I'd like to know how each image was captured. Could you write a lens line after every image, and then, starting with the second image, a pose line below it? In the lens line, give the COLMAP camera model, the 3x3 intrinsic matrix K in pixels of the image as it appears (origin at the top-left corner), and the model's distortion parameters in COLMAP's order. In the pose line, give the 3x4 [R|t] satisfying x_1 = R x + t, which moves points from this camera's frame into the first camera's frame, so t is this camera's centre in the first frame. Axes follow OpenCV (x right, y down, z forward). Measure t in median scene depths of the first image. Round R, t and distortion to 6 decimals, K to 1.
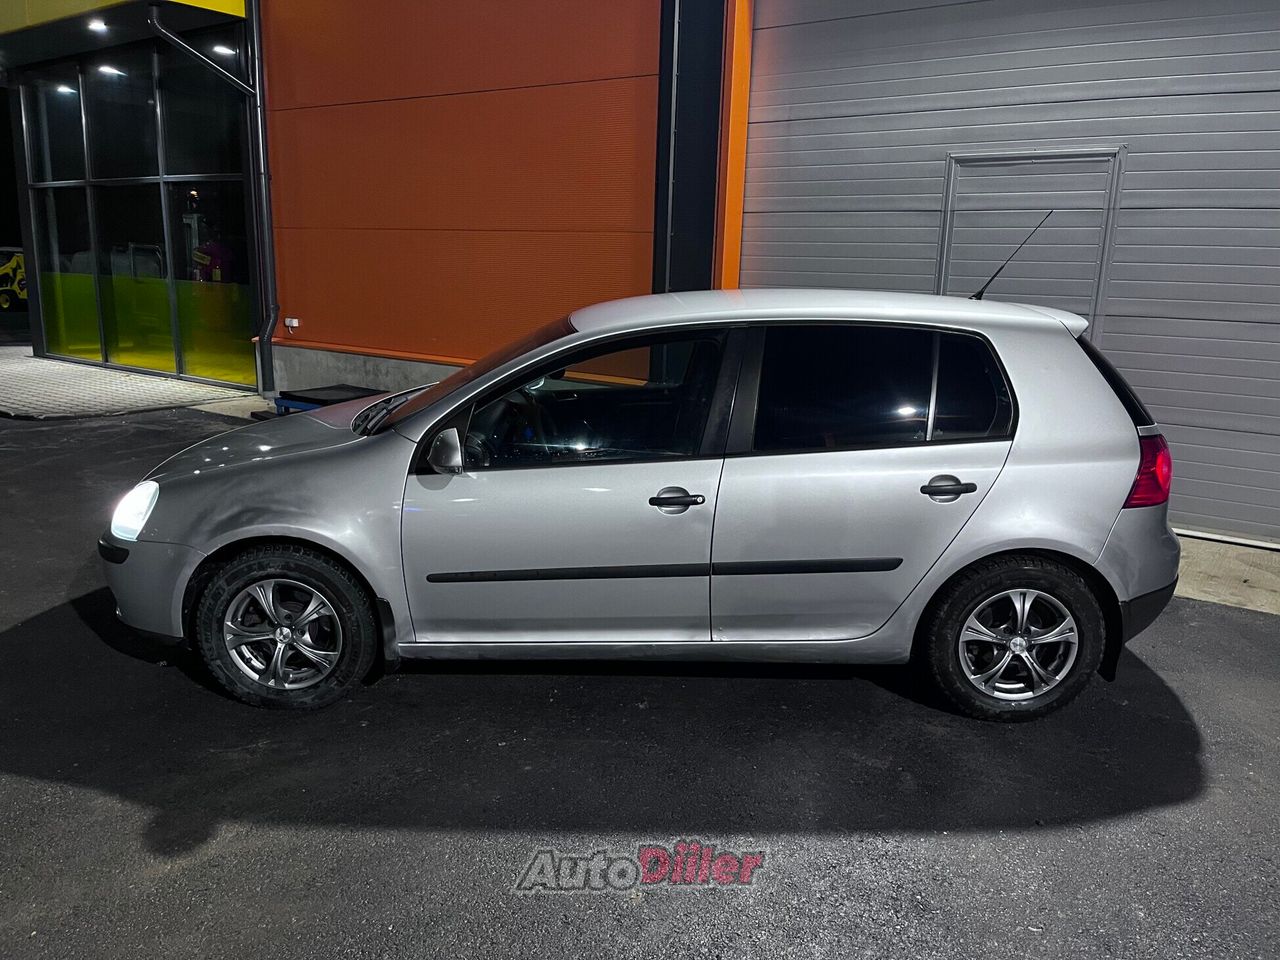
lens RADIAL K [[948.4, 0, 640.2], [0, 948.4, 518.4], [0, 0, 1]] dist [0.052623, -0.079269]
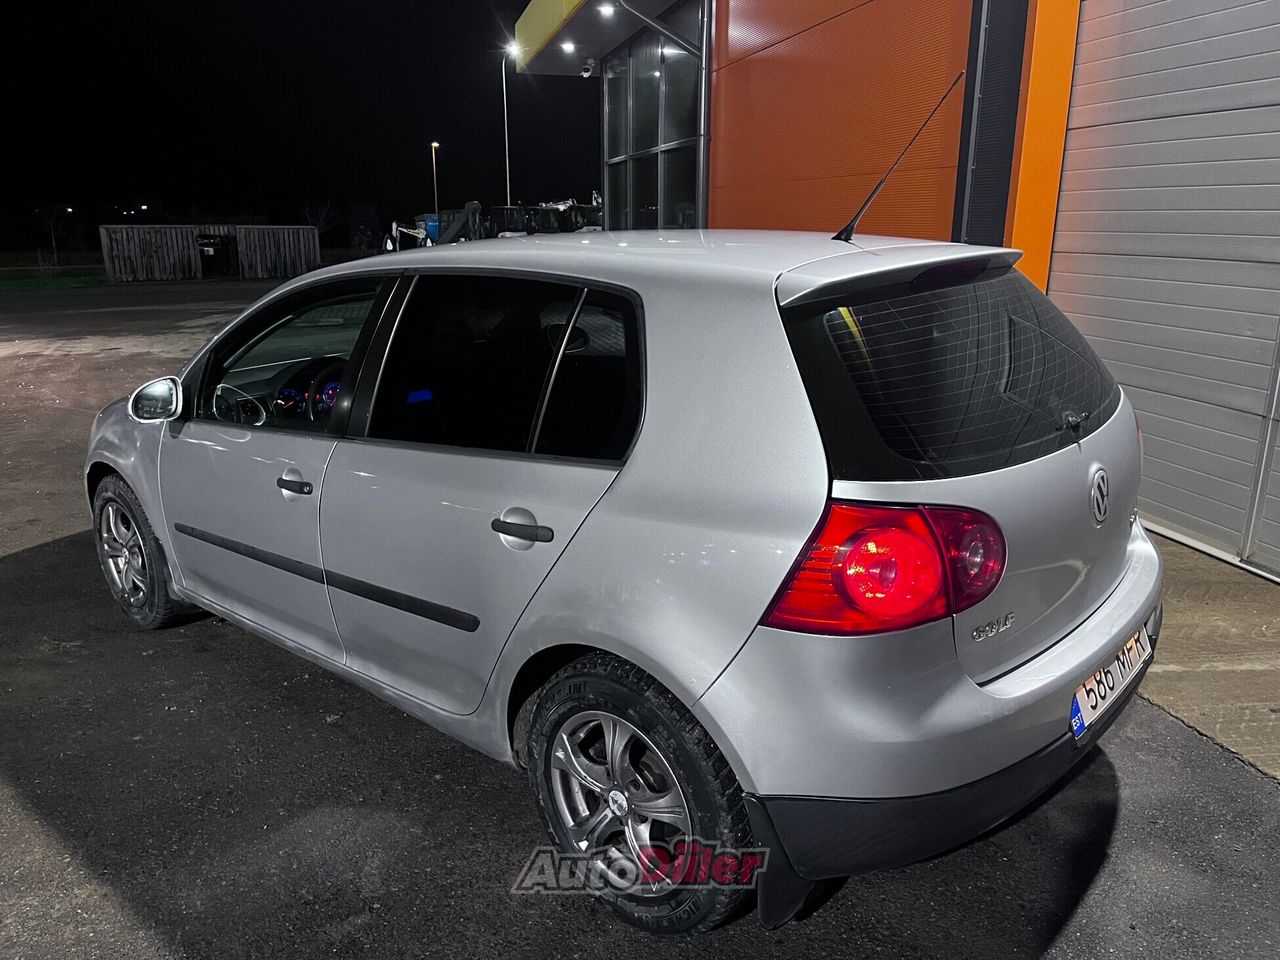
lens RADIAL K [[948.4, 0, 640.2], [0, 948.4, 518.4], [0, 0, 1]] dist [0.052623, -0.079269]
pose [[0.754070, 0.170030, -0.634404, 0.762855], [-0.149424, 0.984993, 0.086384, -0.102637], [0.639571, 0.029655, 0.768160, 0.532245]]
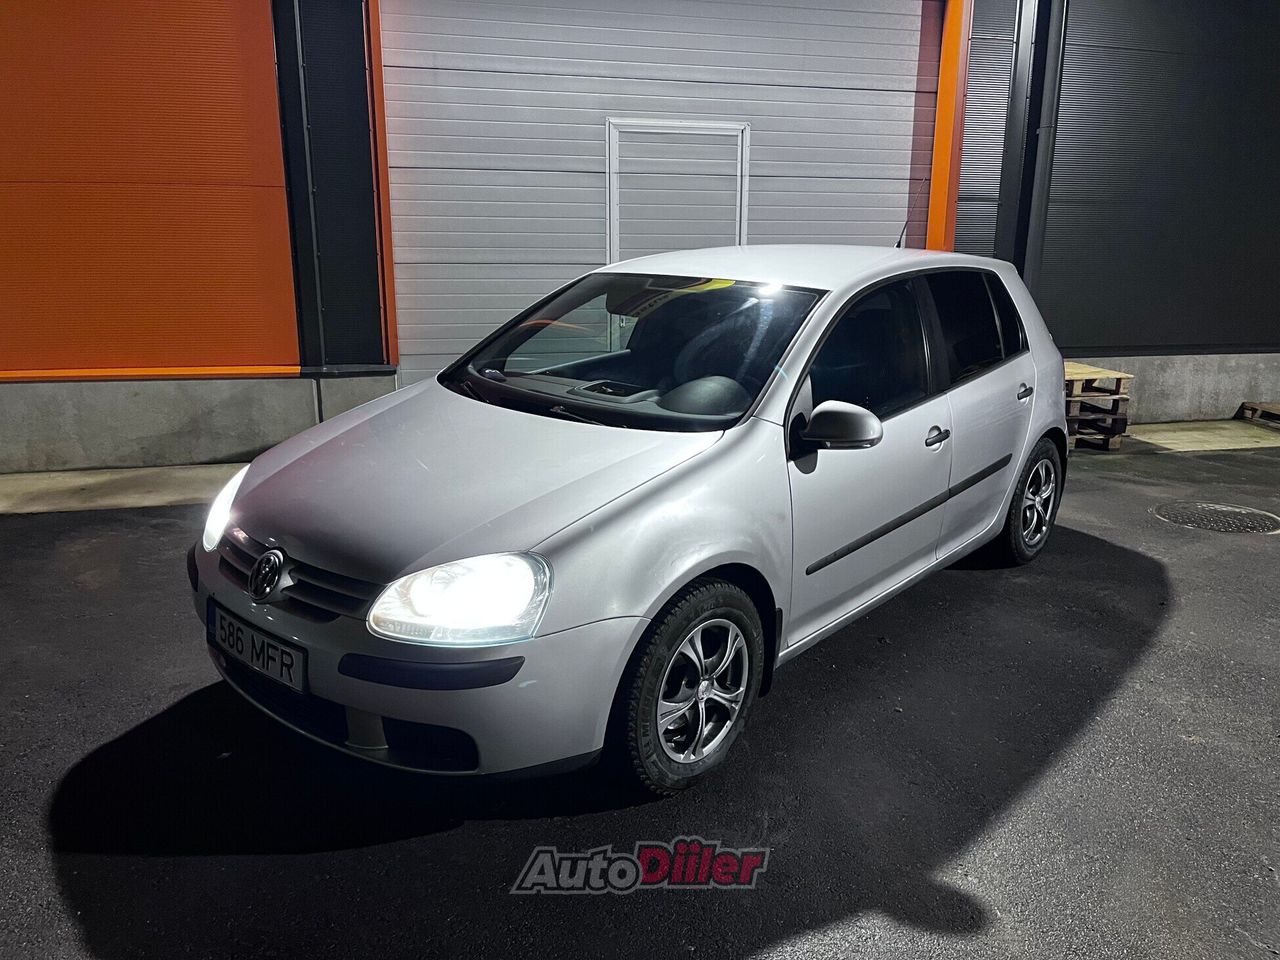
lens RADIAL K [[948.4, 0, 640.2], [0, 948.4, 518.4], [0, 0, 1]] dist [0.052623, -0.079269]
pose [[0.660754, -0.230546, 0.714320, -0.938731], [0.205460, 0.970868, 0.123294, -0.126444], [-0.721935, 0.065297, 0.688873, 0.473333]]
